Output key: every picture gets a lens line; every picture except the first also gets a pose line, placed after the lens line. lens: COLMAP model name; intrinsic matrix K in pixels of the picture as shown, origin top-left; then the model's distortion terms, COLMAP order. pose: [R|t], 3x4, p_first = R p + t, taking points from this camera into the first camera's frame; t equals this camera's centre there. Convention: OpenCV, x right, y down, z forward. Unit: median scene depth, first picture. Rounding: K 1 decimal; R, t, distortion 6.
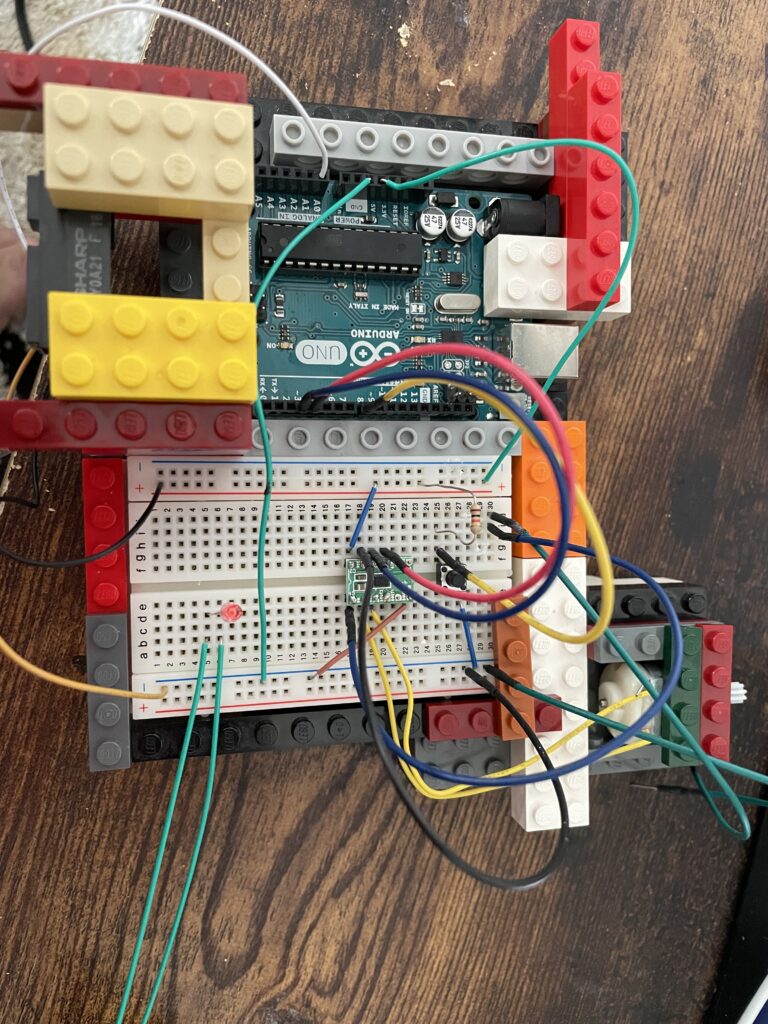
lens RADIAL K [[791.9, 0, 384.0], [0, 791.9, 512.0], [0, 0, 1]] dist [0.042912, -0.100208]
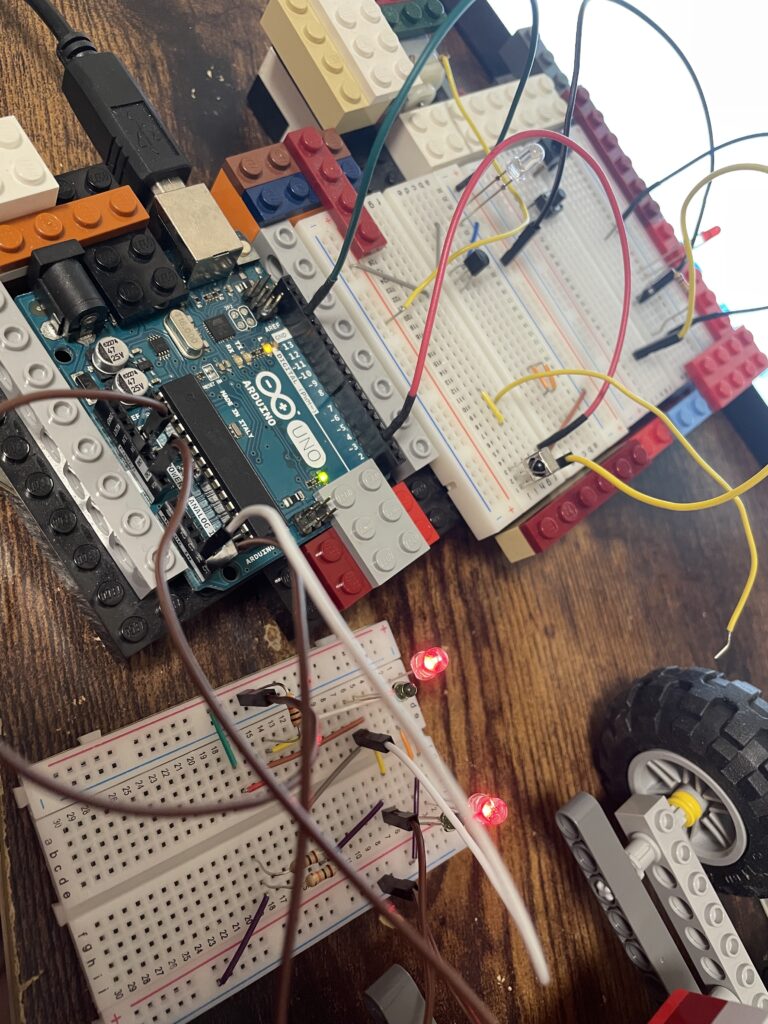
lens RADIAL K [[791.9, 0, 384.0], [0, 791.9, 512.0], [0, 0, 1]] dist [0.042912, -0.100208]
pose [[-0.399108, -0.899242, -0.179099, -0.017771], [0.737586, -0.430906, 0.519891, -0.660540], [-0.544683, 0.075391, 0.835247, 0.145089]]
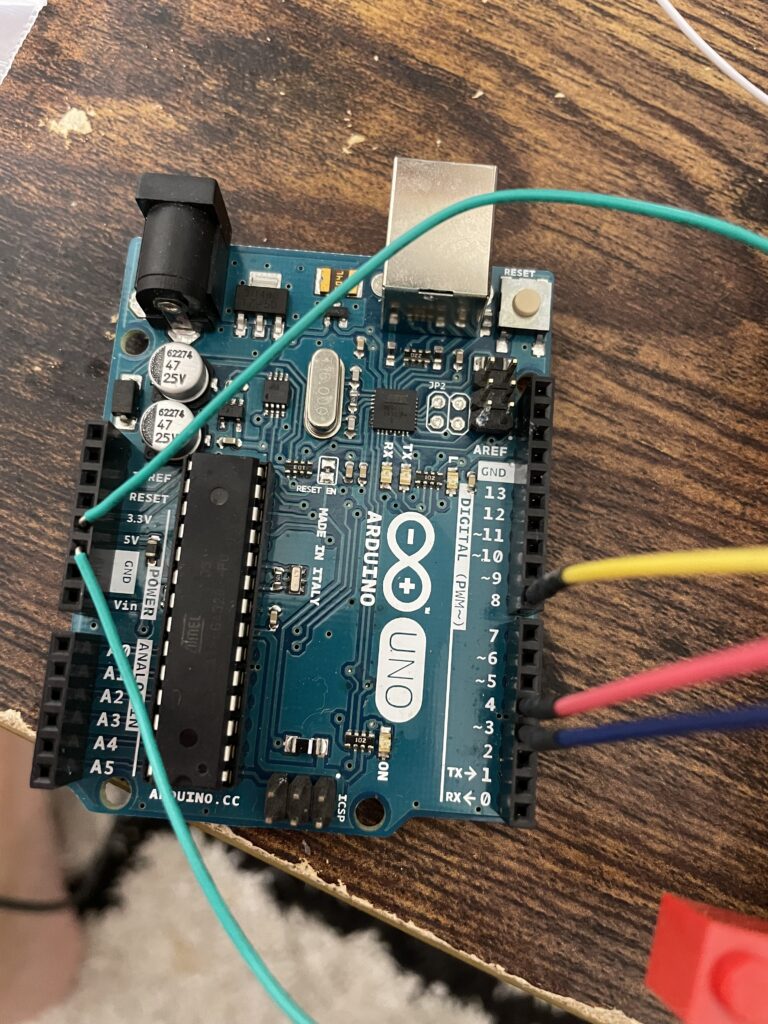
lens RADIAL K [[791.9, 0, 384.0], [0, 791.9, 512.0], [0, 0, 1]] dist [0.042912, -0.100208]
pose [[0.096277, -0.994368, -0.044305, 0.042709], [0.994599, 0.097842, -0.034628, -0.201328], [0.038768, -0.040732, 0.998418, 0.486717]]
